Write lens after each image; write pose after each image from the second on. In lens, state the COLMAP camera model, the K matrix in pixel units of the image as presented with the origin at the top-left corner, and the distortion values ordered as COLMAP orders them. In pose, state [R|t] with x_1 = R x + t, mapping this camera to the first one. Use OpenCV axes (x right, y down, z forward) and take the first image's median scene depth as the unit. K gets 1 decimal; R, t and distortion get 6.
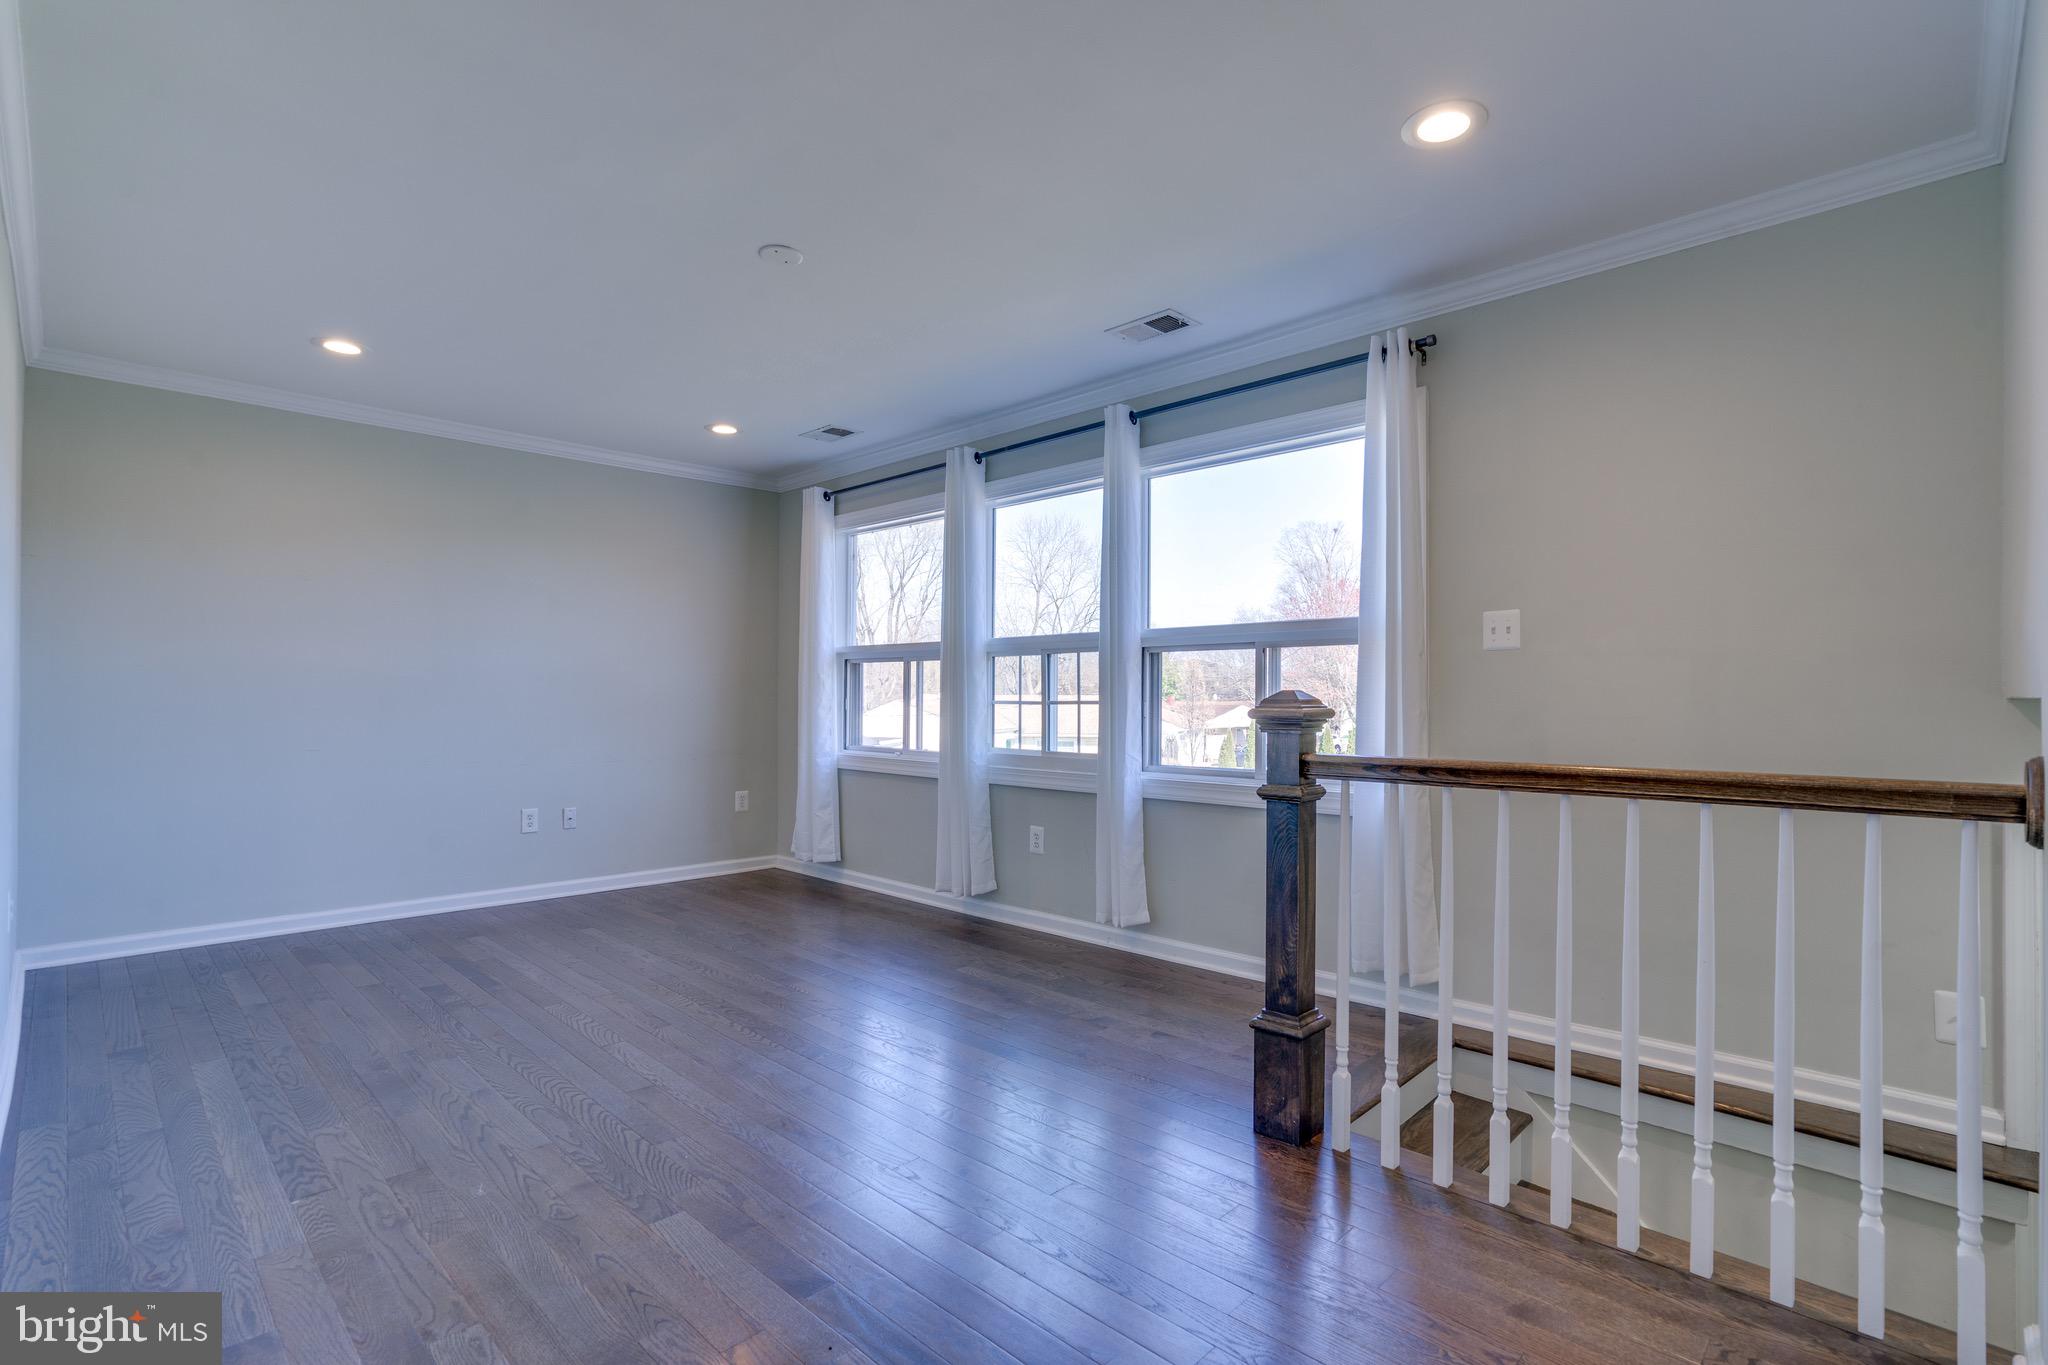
lens RADIAL K [[939.6, 0, 978.9], [0, 939.6, 656.9], [0, 0, 1]] dist [-0.054767, 0.020501]
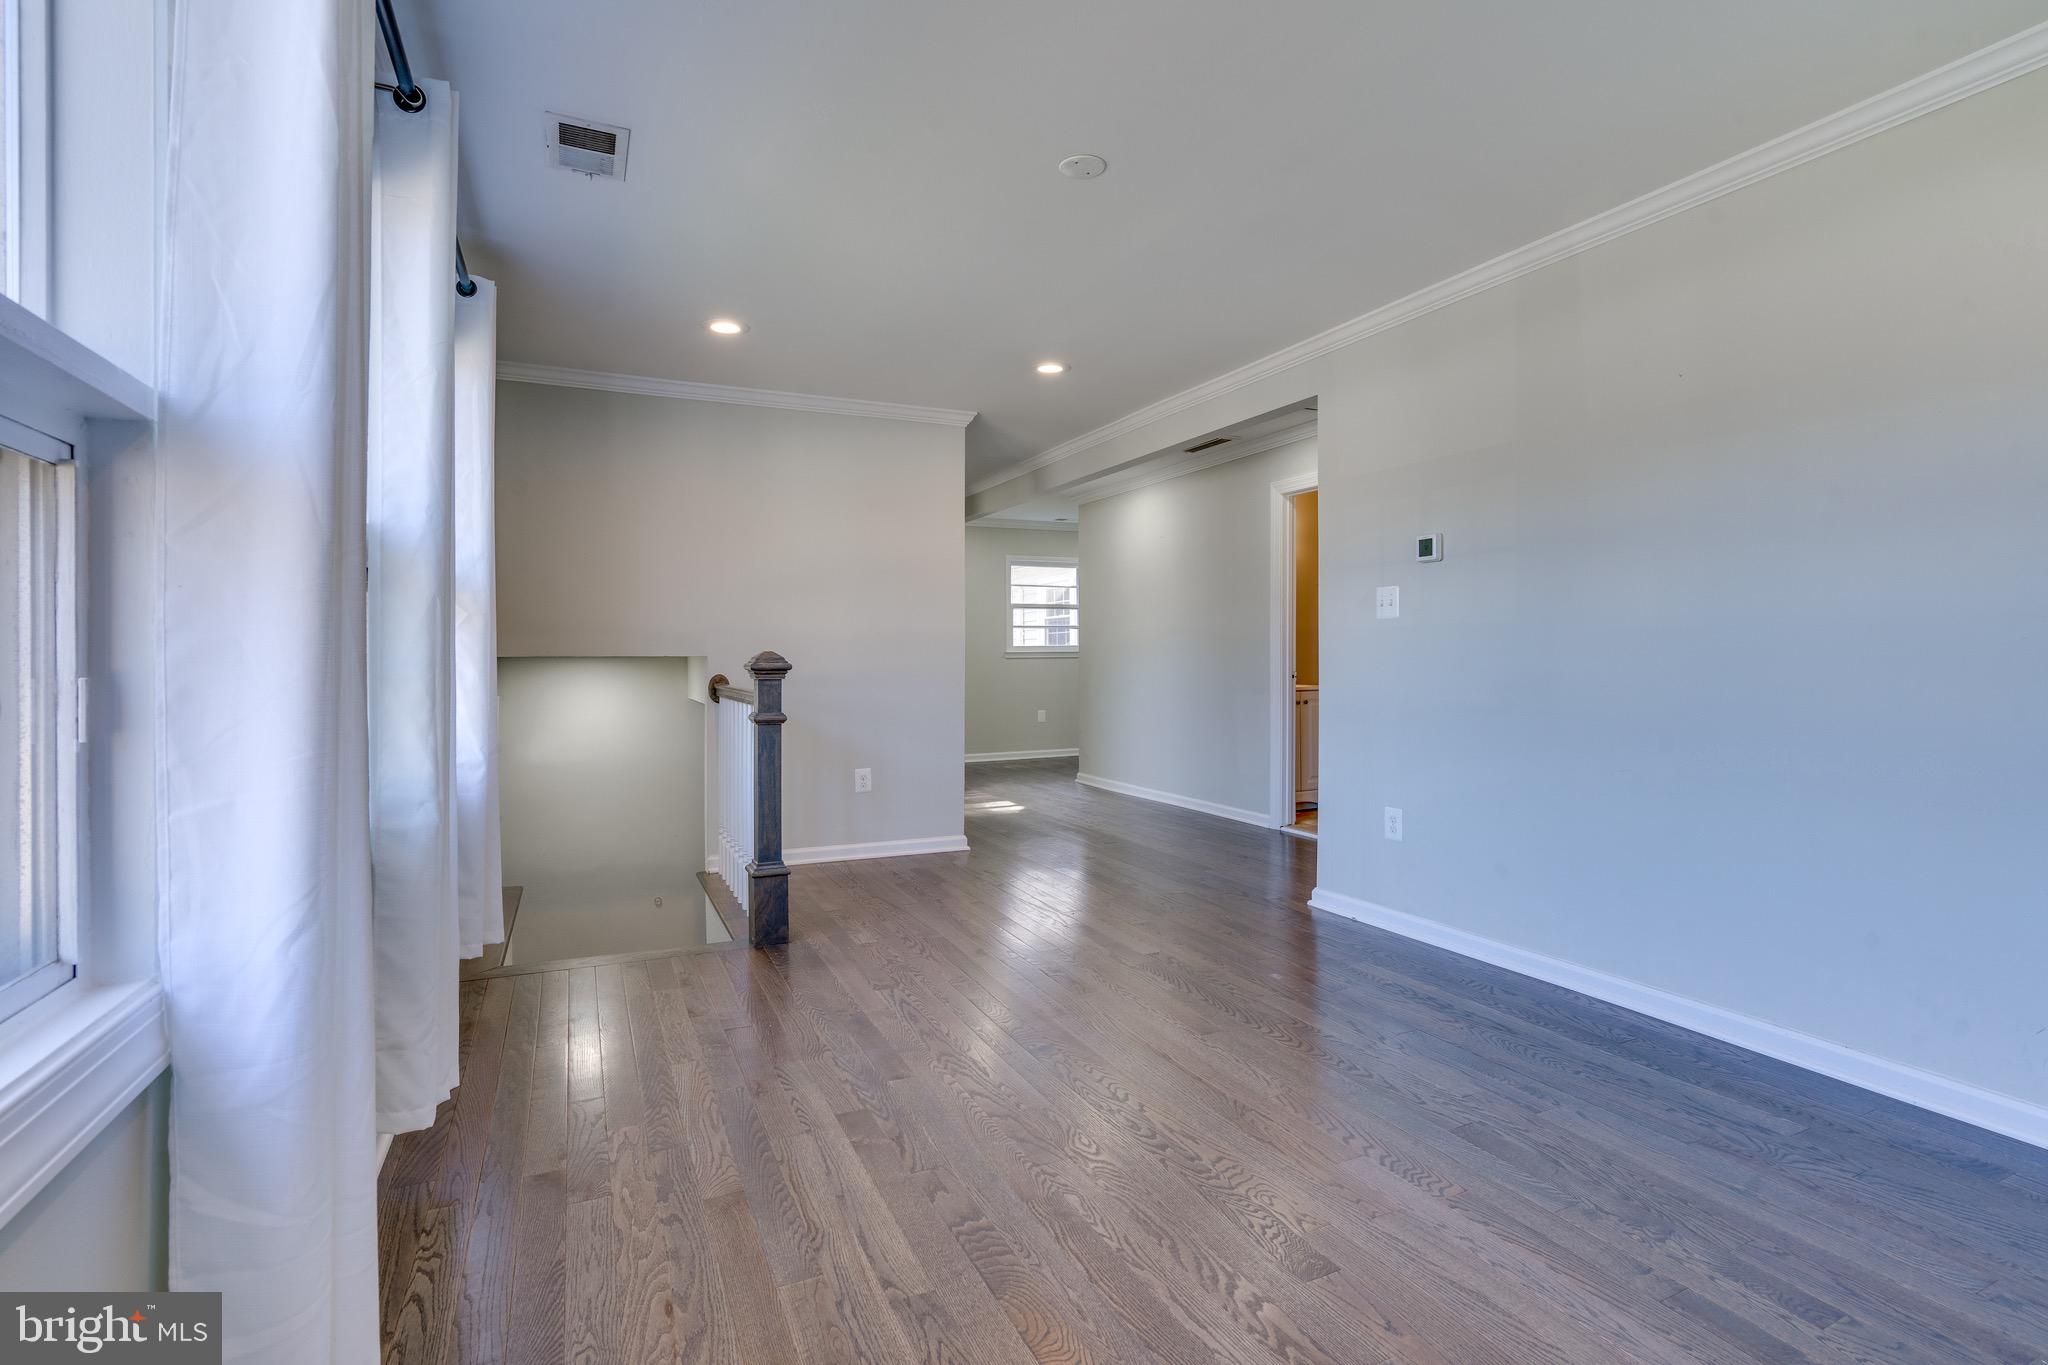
lens RADIAL K [[939.6, 0, 978.9], [0, 939.6, 656.9], [0, 0, 1]] dist [-0.054767, 0.020501]
pose [[-0.938052, -0.003373, 0.346479, -0.365981], [-0.018094, 0.999065, -0.039262, 0.066065], [-0.346022, -0.043099, -0.937236, 1.593377]]
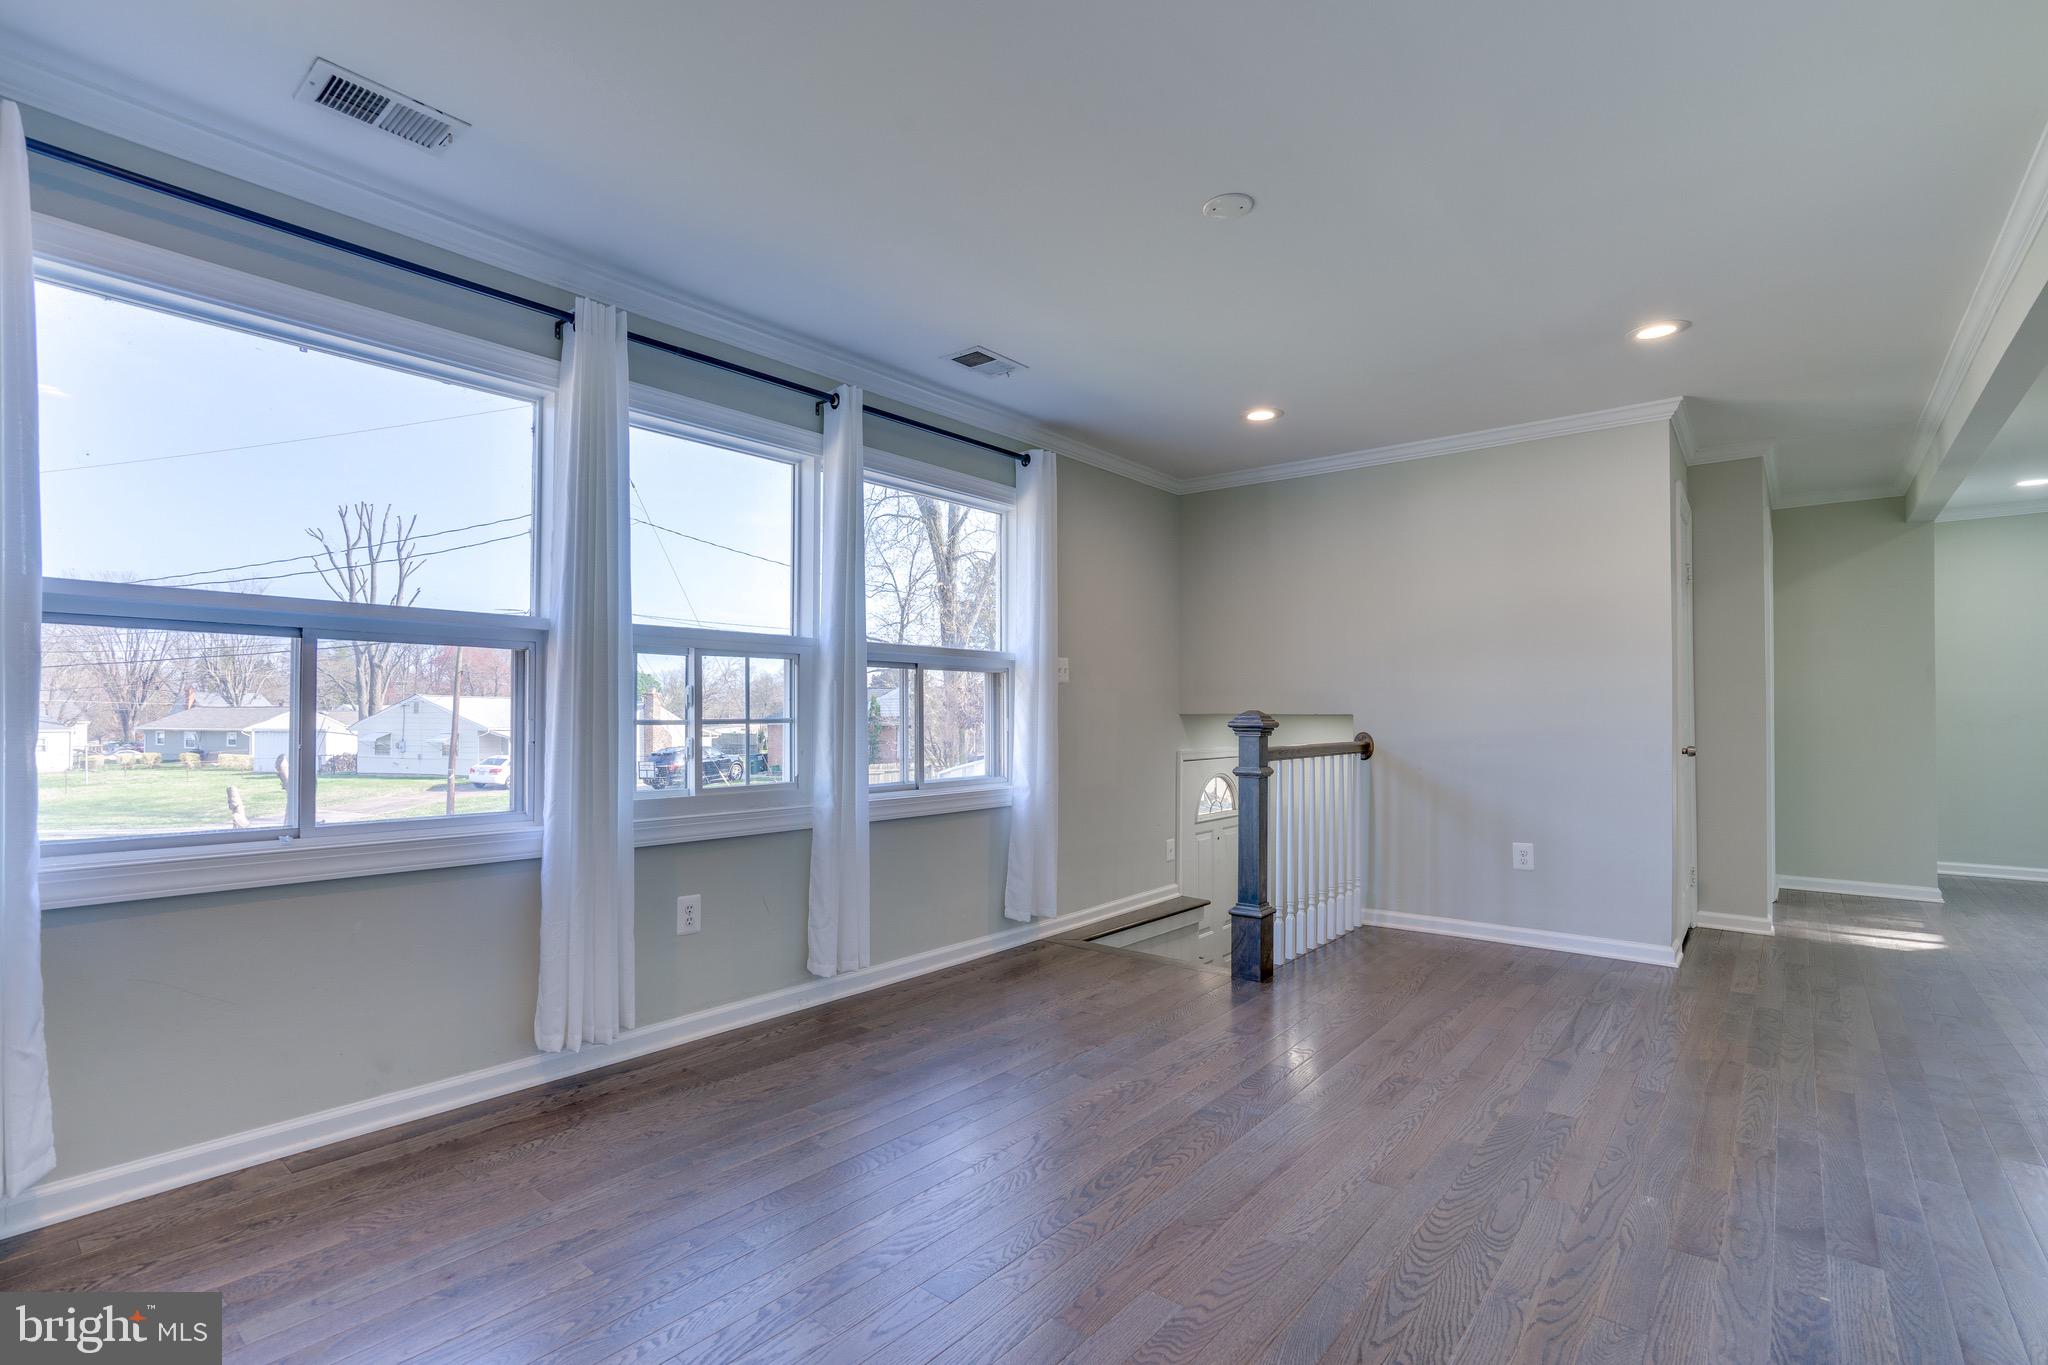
lens RADIAL K [[955.1, 0, 1035.8], [0, 955.1, 684.6], [0, 0, 1]] dist [-0.051185, 0.021983]
pose [[-0.107213, 0.024372, 0.993937, -0.908097], [-0.046087, 0.998503, -0.029456, 0.038313], [-0.993167, -0.048966, -0.105929, 1.084461]]
